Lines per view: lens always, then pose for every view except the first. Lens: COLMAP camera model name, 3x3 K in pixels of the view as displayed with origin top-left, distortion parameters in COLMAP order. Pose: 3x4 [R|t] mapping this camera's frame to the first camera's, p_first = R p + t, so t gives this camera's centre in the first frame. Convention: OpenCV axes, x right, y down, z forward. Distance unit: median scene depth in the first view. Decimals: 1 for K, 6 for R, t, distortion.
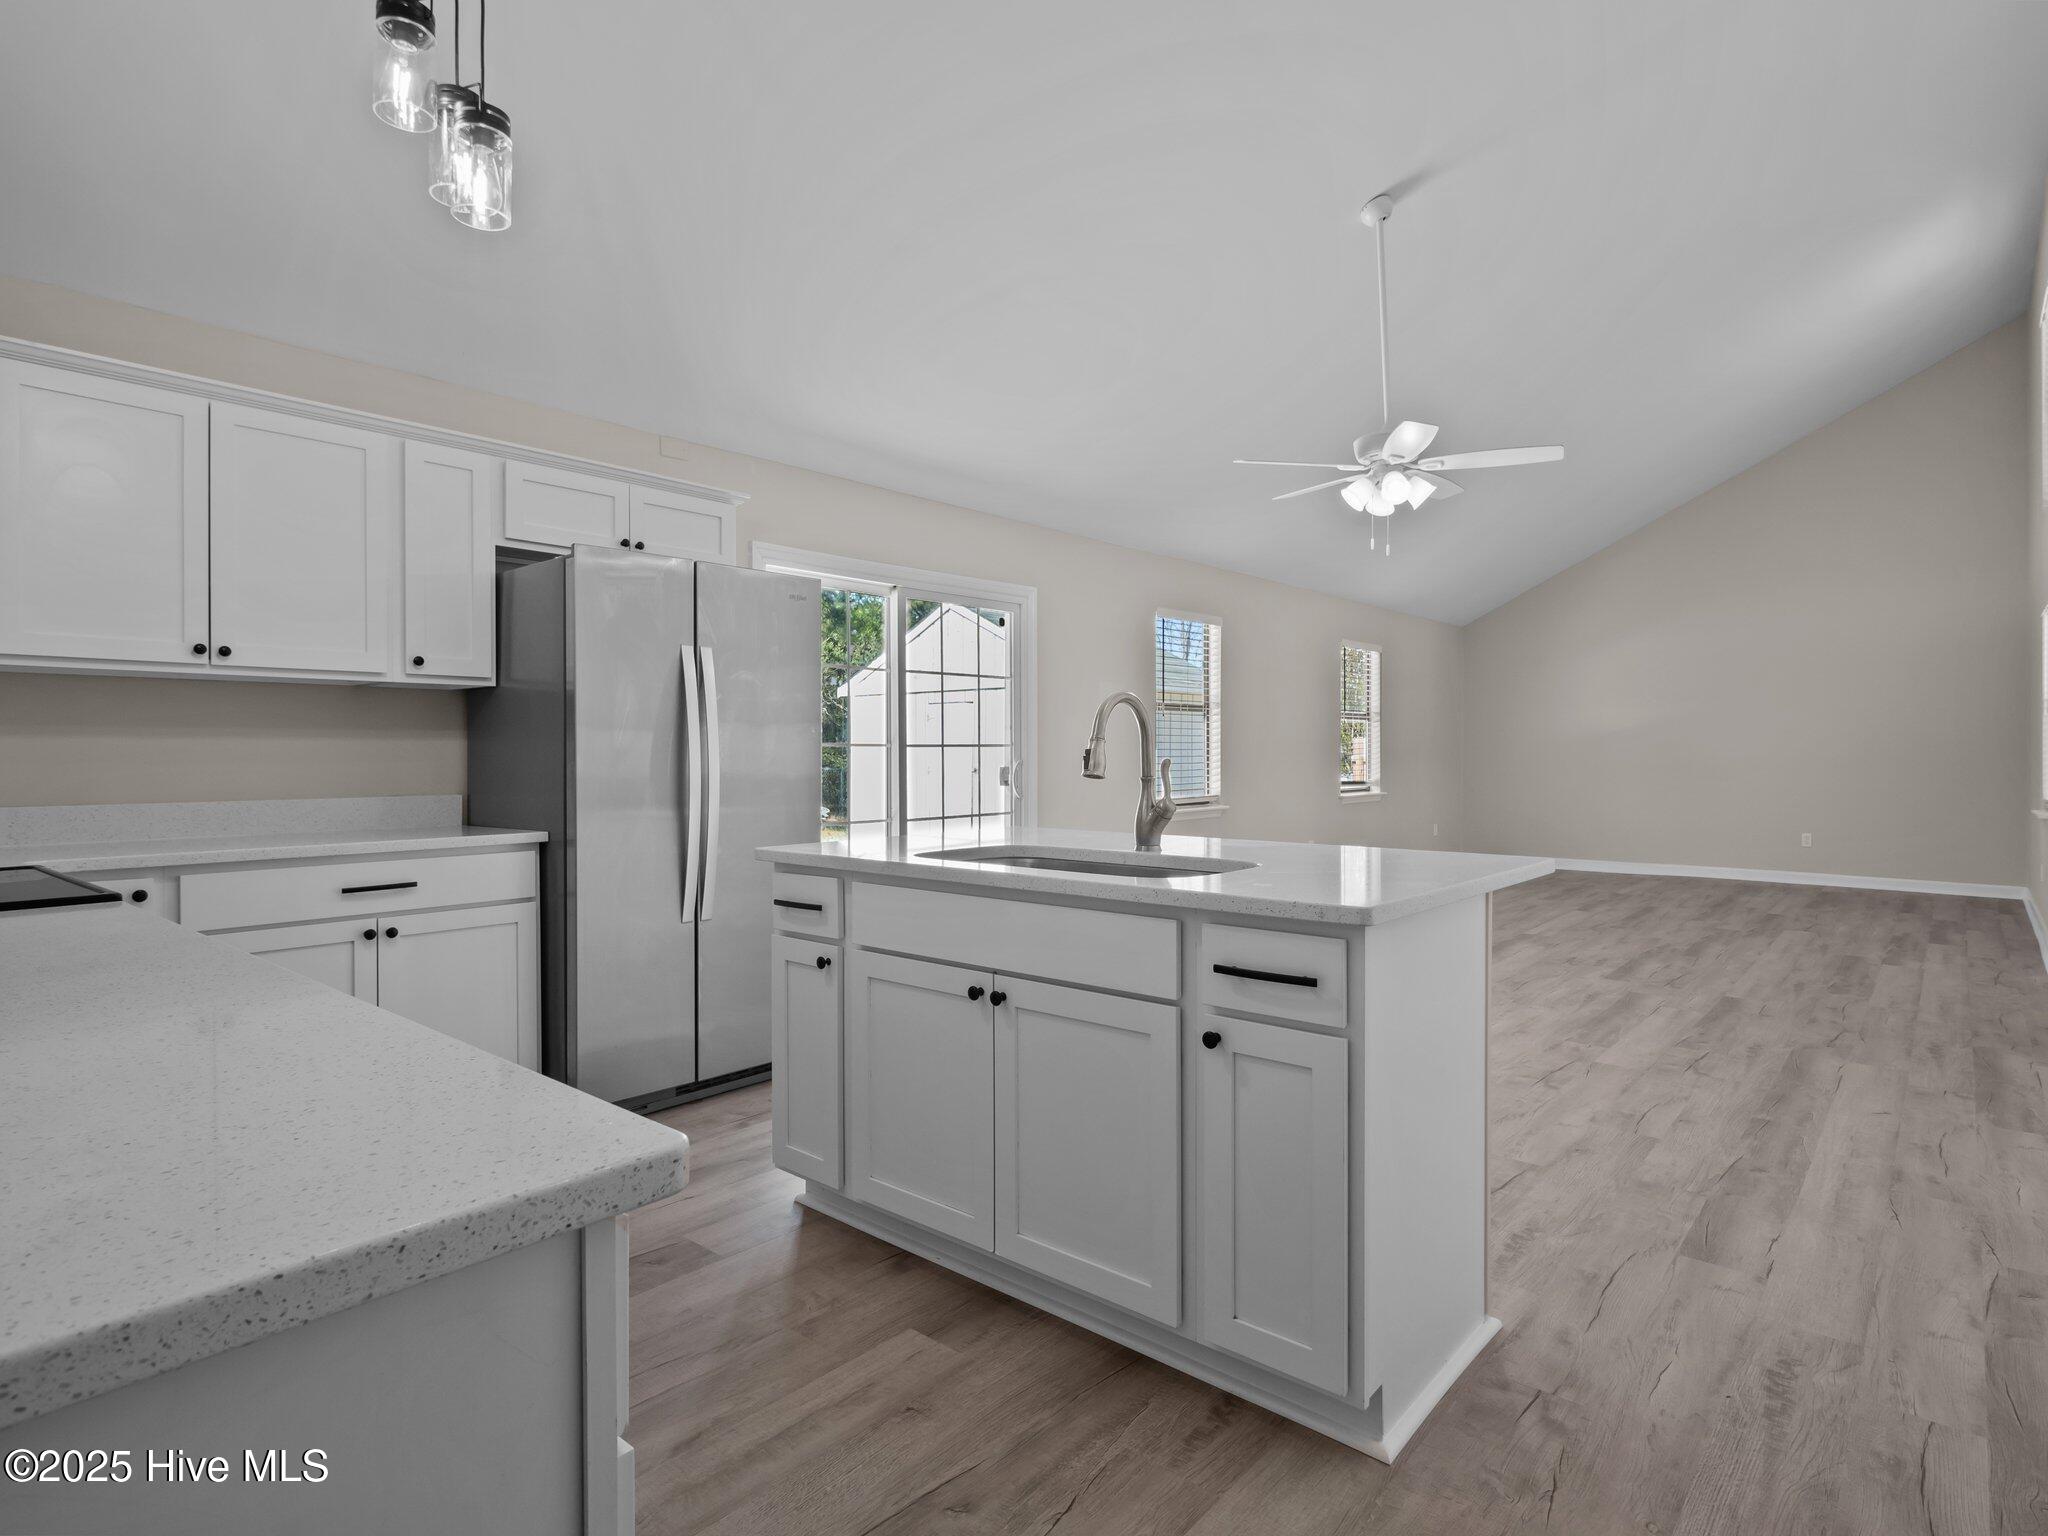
lens RADIAL K [[1067.9, 0, 1024.0], [0, 1067.9, 768.0], [0, 0, 1]] dist [0.000664, 0.000231]
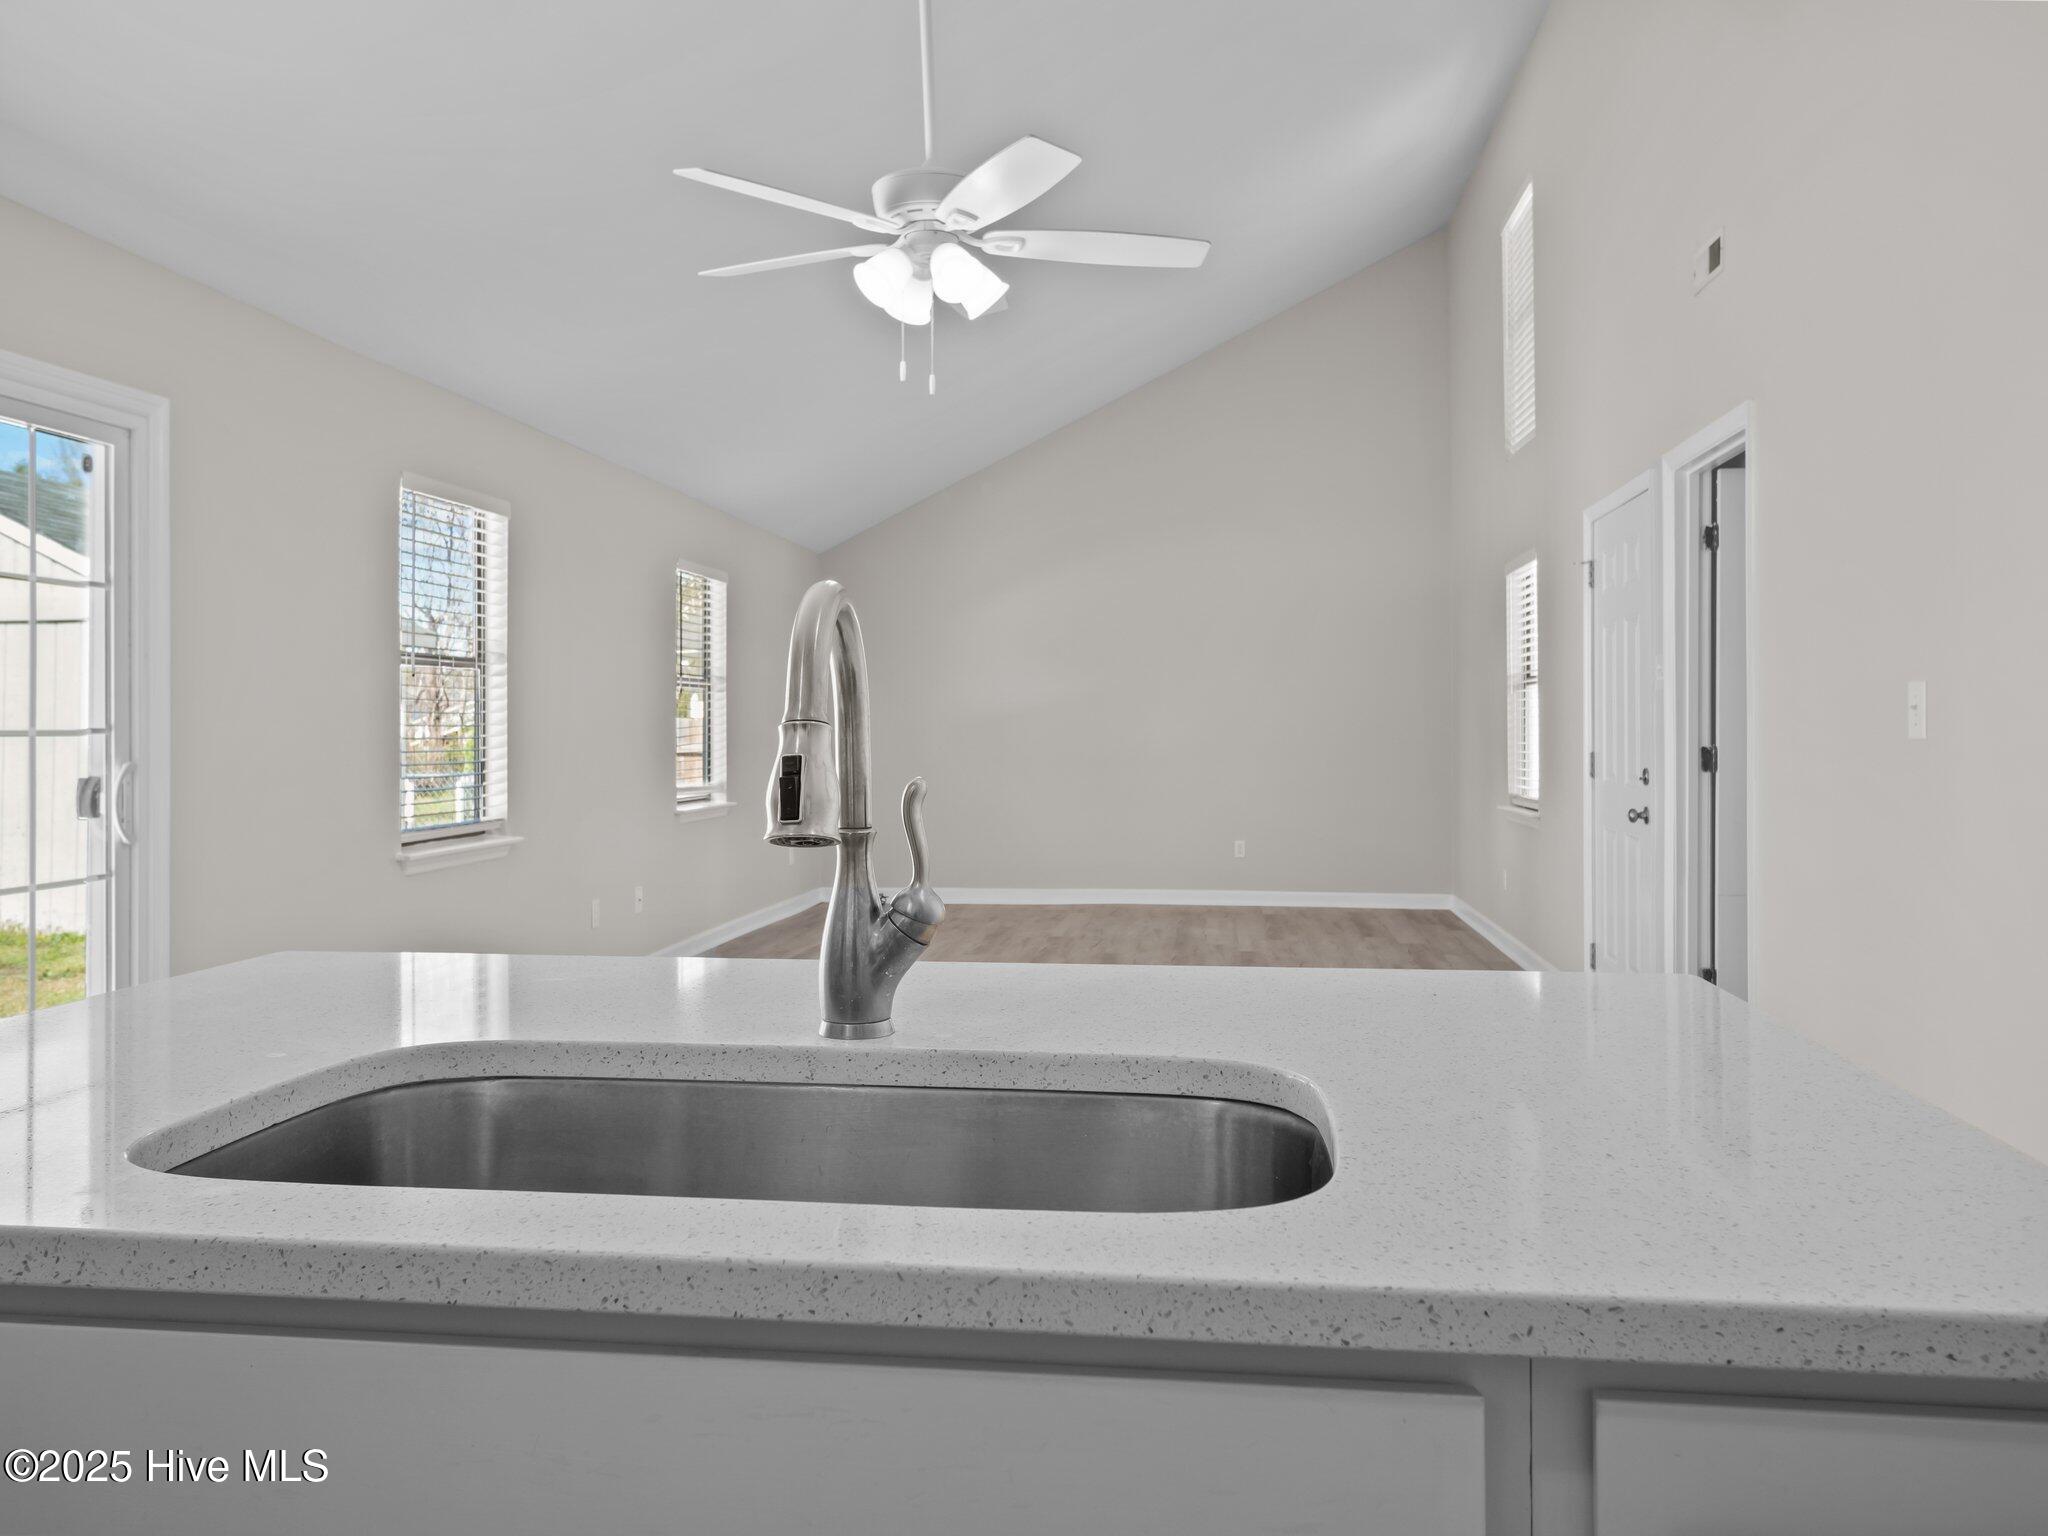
lens RADIAL K [[1547.8, 0, 1027.4], [0, 1547.8, 724.8], [0, 0, 1]] dist [-0.023845, -0.000709]
pose [[0.829285, 0.001687, 0.558824, -0.052551], [0.010709, 0.999764, -0.018909, -0.006742], [-0.558724, 0.021665, 0.829071, 0.221503]]
